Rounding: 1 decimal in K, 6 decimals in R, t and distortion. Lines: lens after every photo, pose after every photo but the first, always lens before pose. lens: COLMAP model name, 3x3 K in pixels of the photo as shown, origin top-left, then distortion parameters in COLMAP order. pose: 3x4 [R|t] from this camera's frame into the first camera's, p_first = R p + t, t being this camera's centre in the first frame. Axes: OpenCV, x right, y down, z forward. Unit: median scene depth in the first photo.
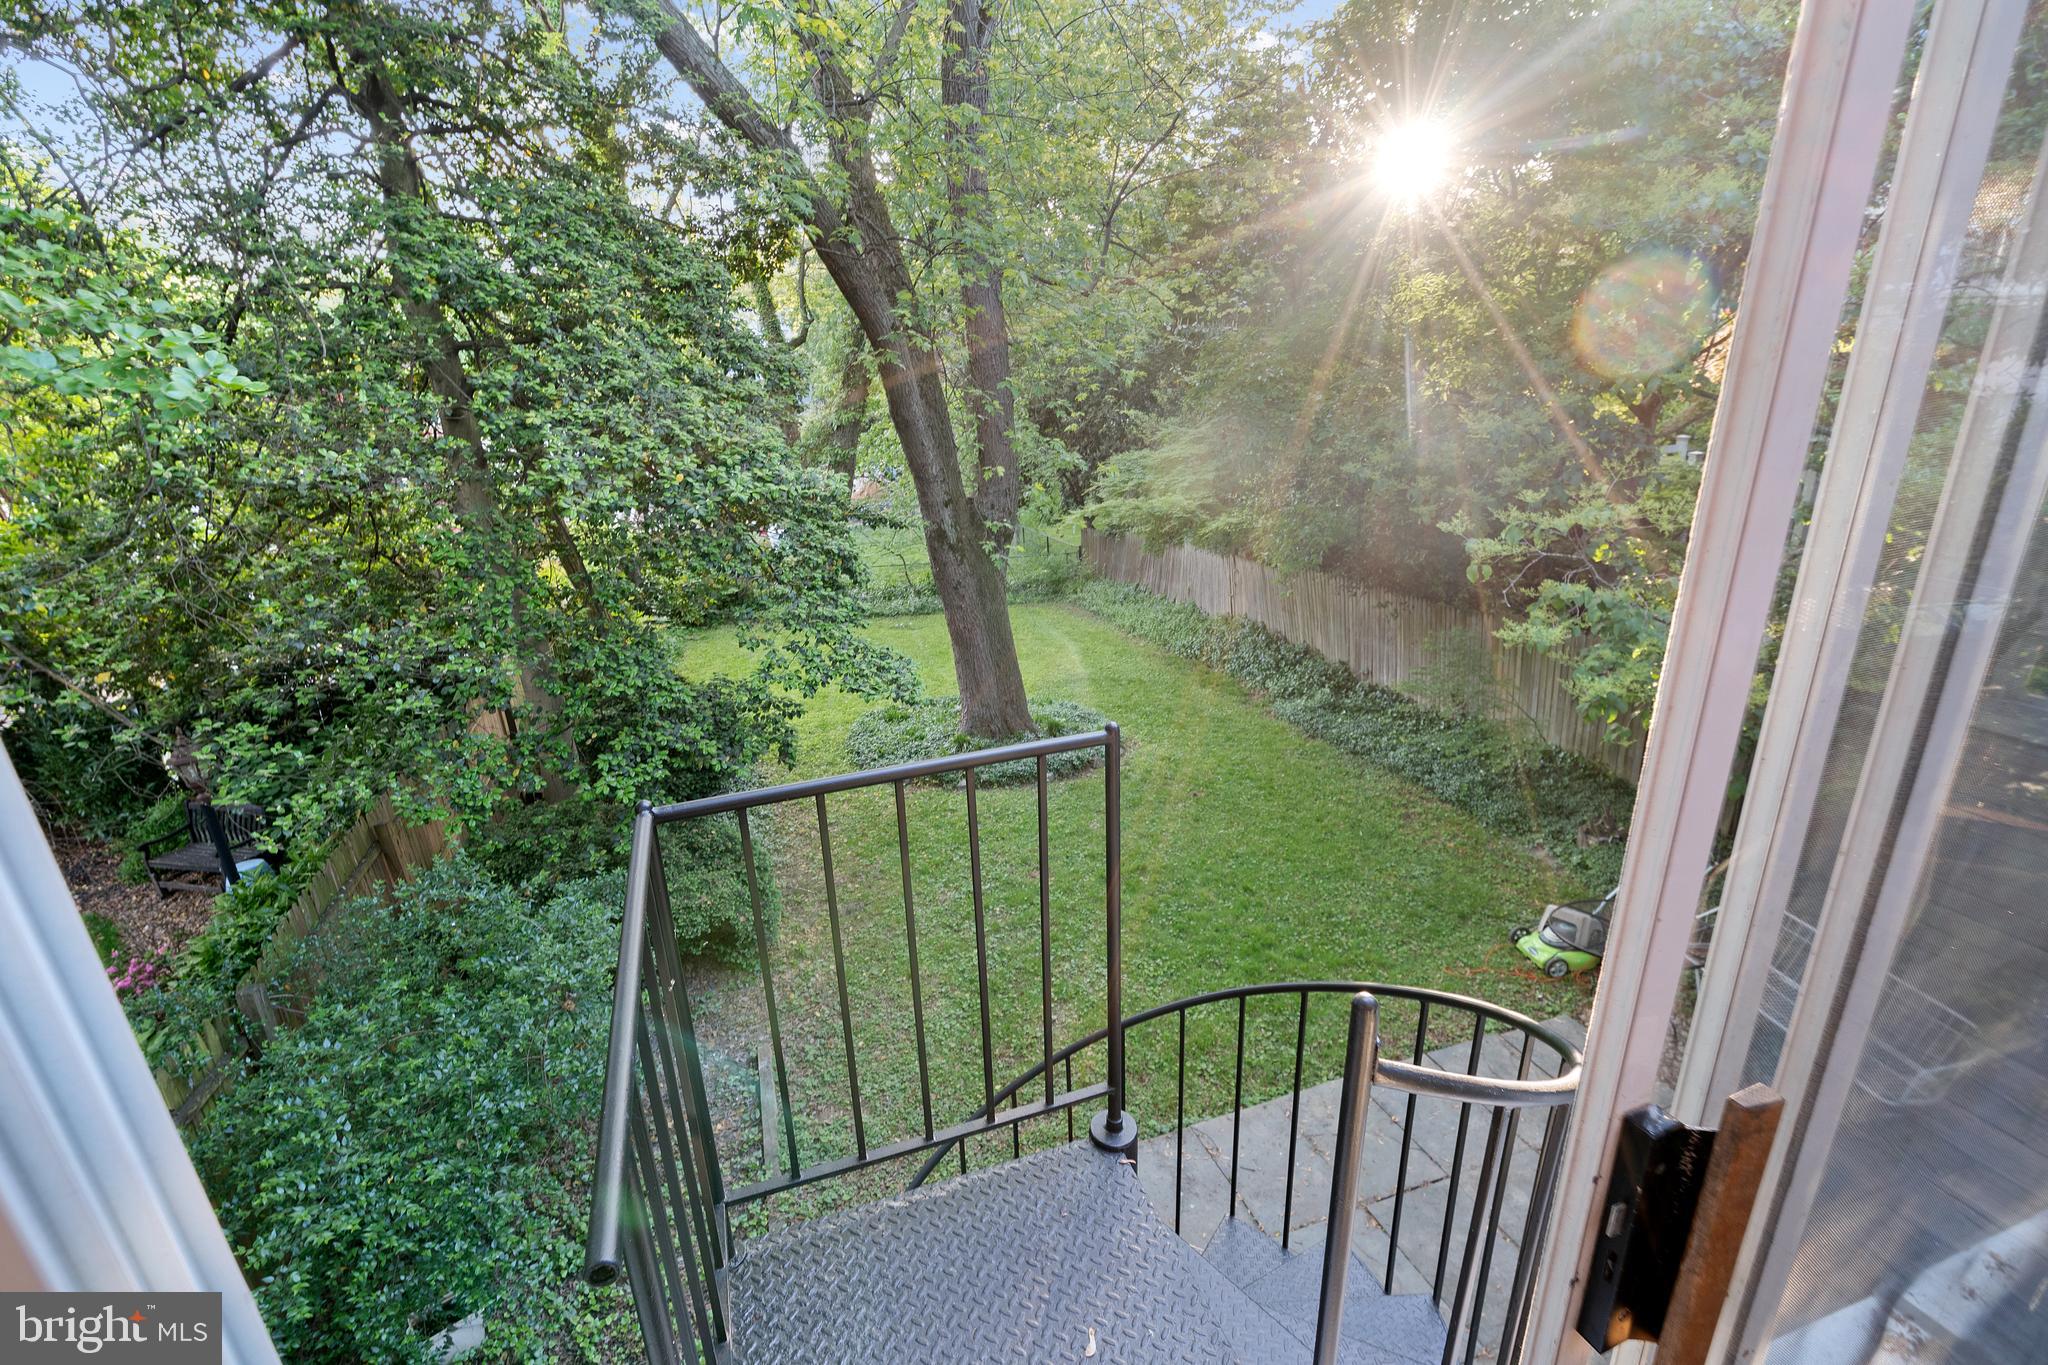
lens RADIAL K [[929.3, 0, 1018.5], [0, 929.3, 686.5], [0, 0, 1]] dist [-0.003131, 0.000727]
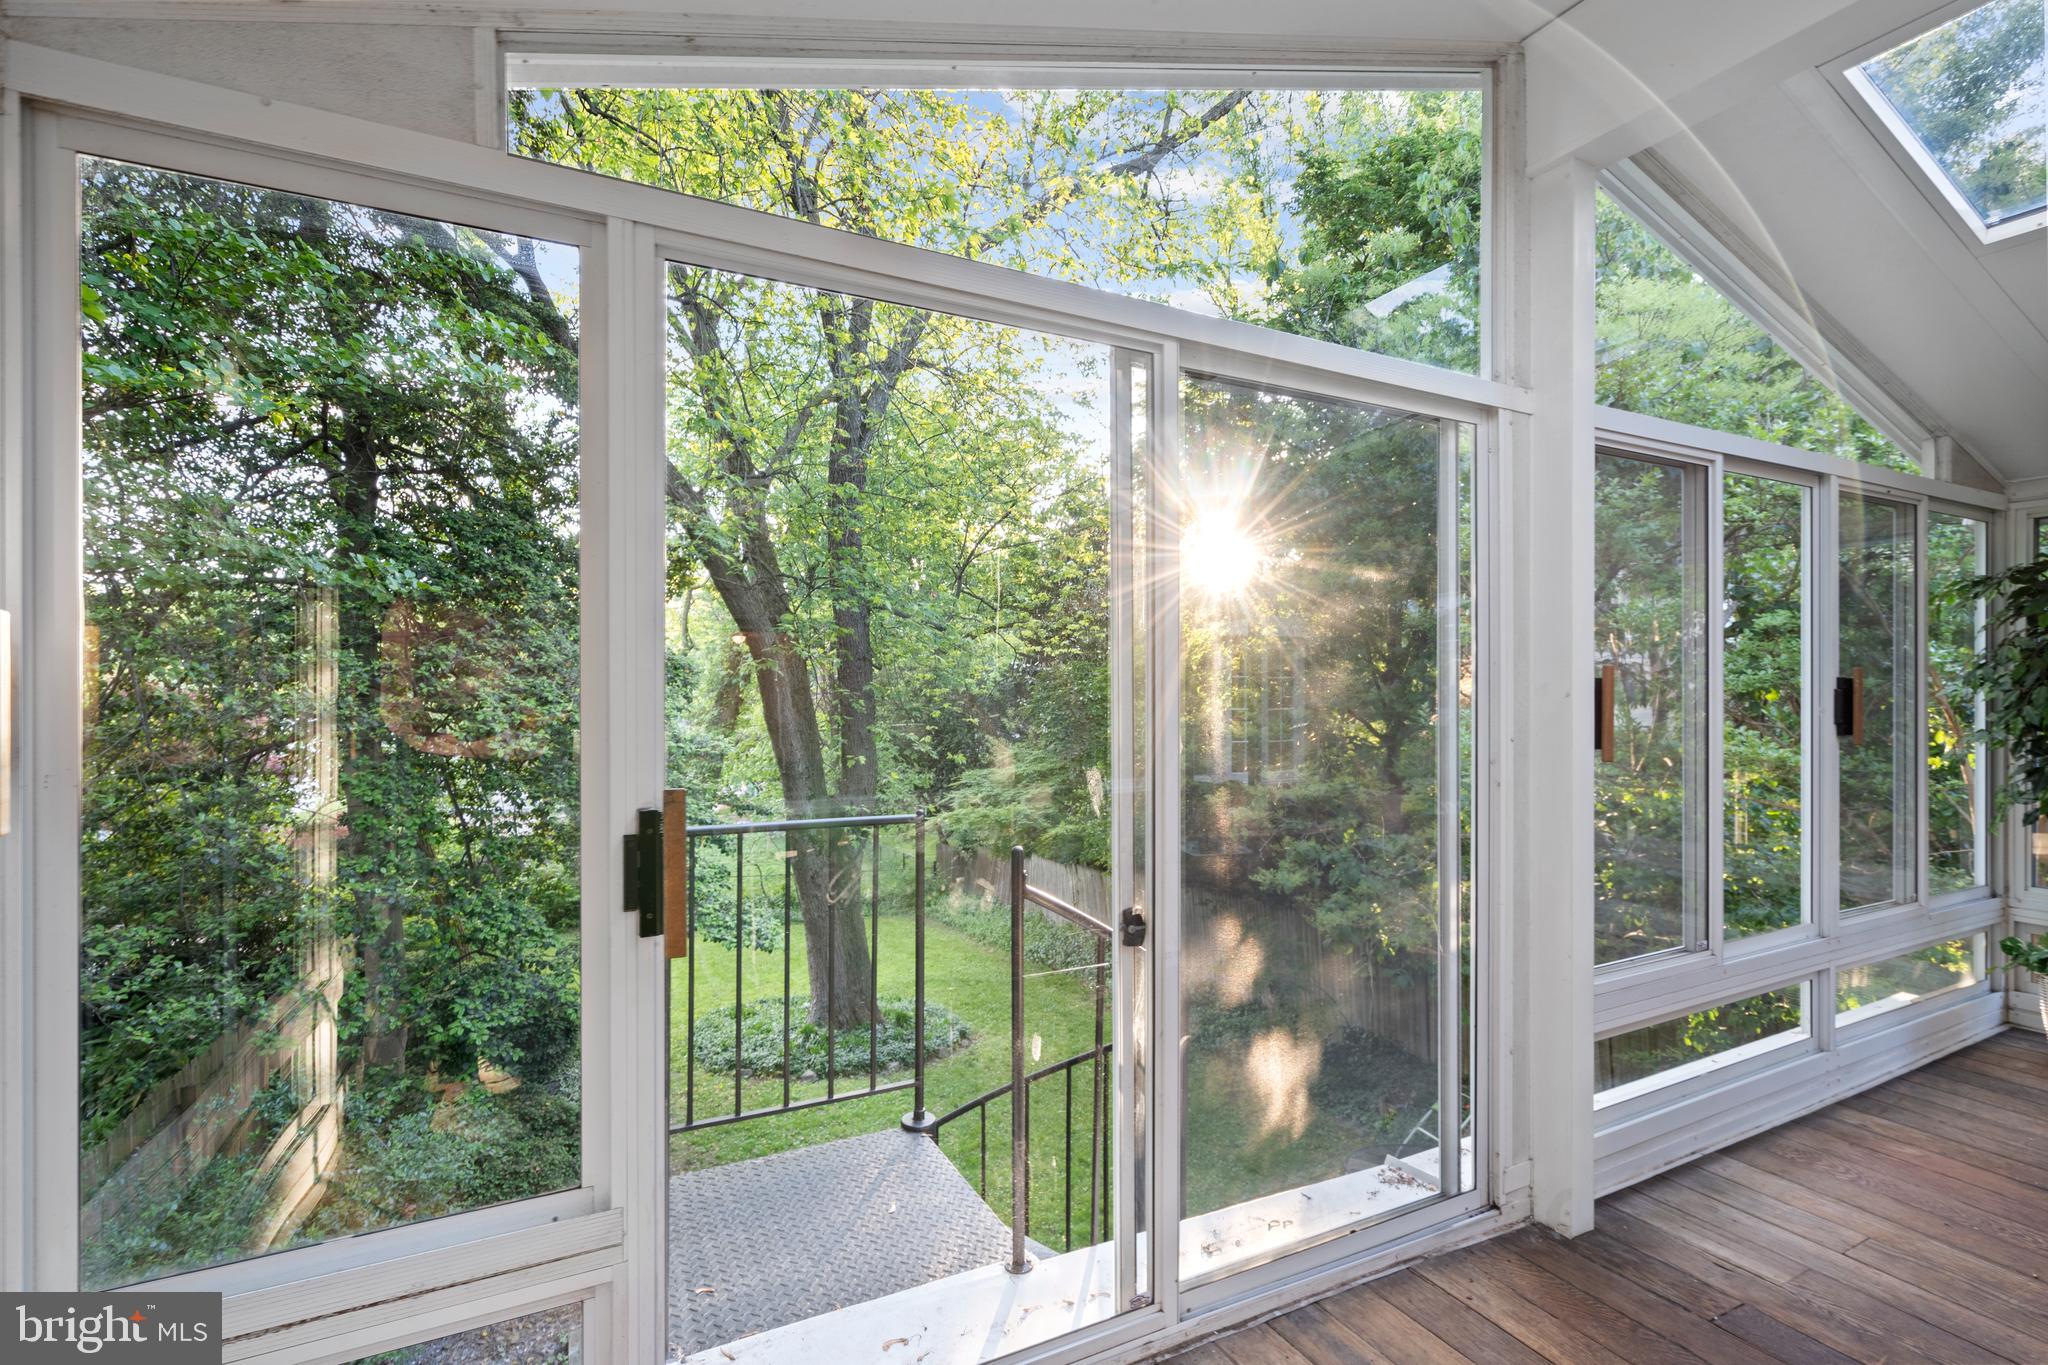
lens RADIAL K [[929.3, 0, 1013.1], [0, 929.3, 694.6], [0, 0, 1]] dist [-0.003131, 0.000727]
pose [[0.989599, 0.042490, 0.137438, 0.005766], [0.006741, 0.940638, -0.339343, 0.086018], [-0.143698, 0.336740, 0.930568, -0.134607]]
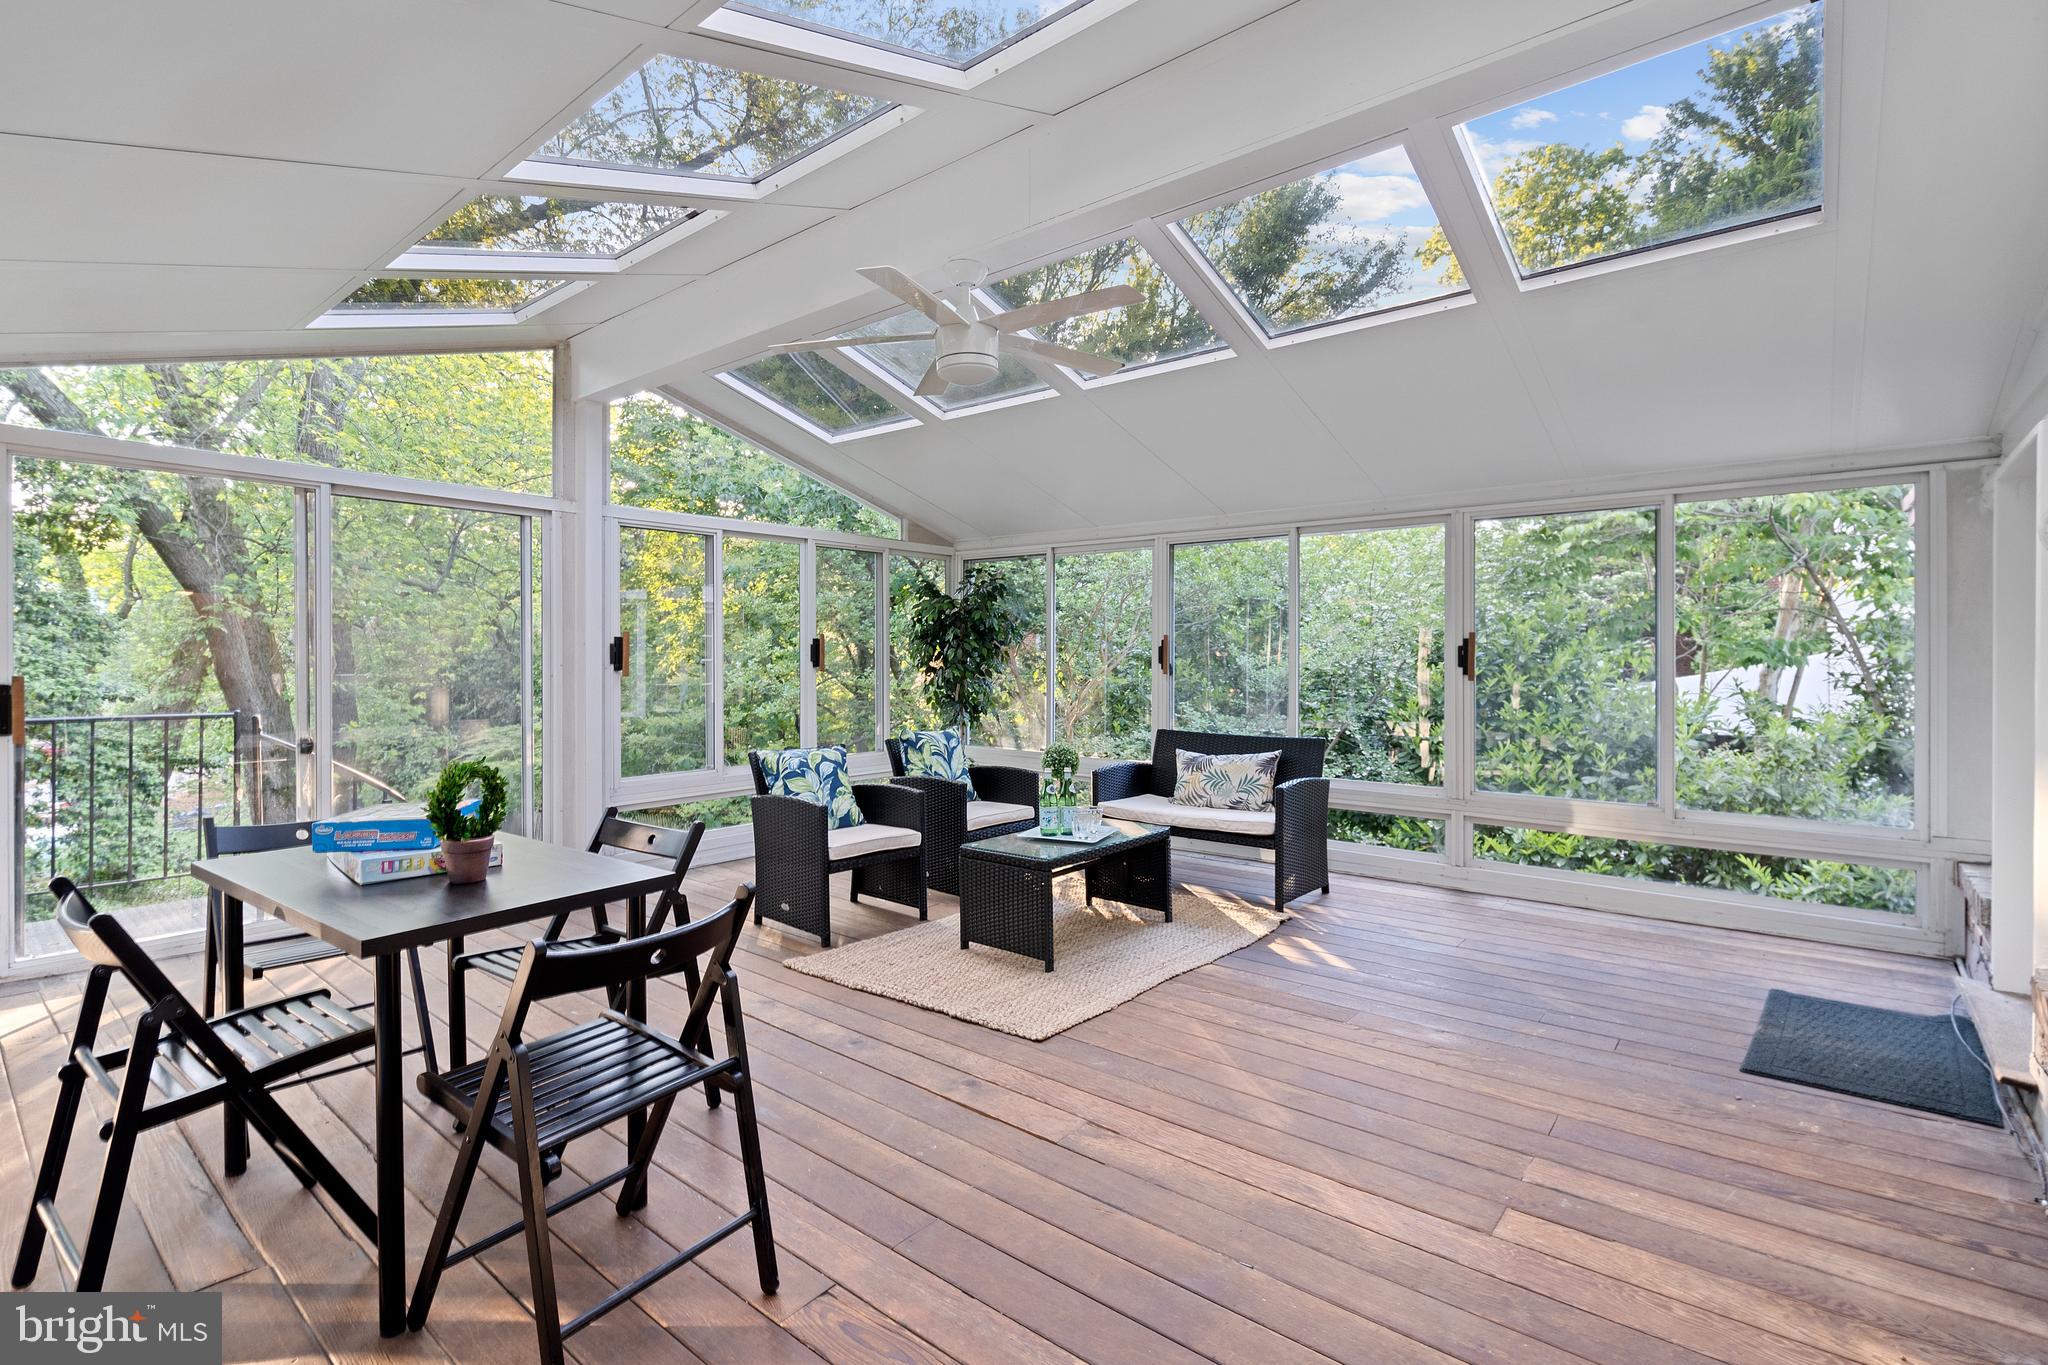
lens RADIAL K [[929.3, 0, 1028.0], [0, 929.3, 667.5], [0, 0, 1]] dist [-0.003131, 0.000727]
pose [[0.847293, 0.037764, 0.529781, 0.130450], [0.143260, 0.944250, -0.296428, 0.226669], [-0.511440, 0.327057, 0.794646, -0.521147]]
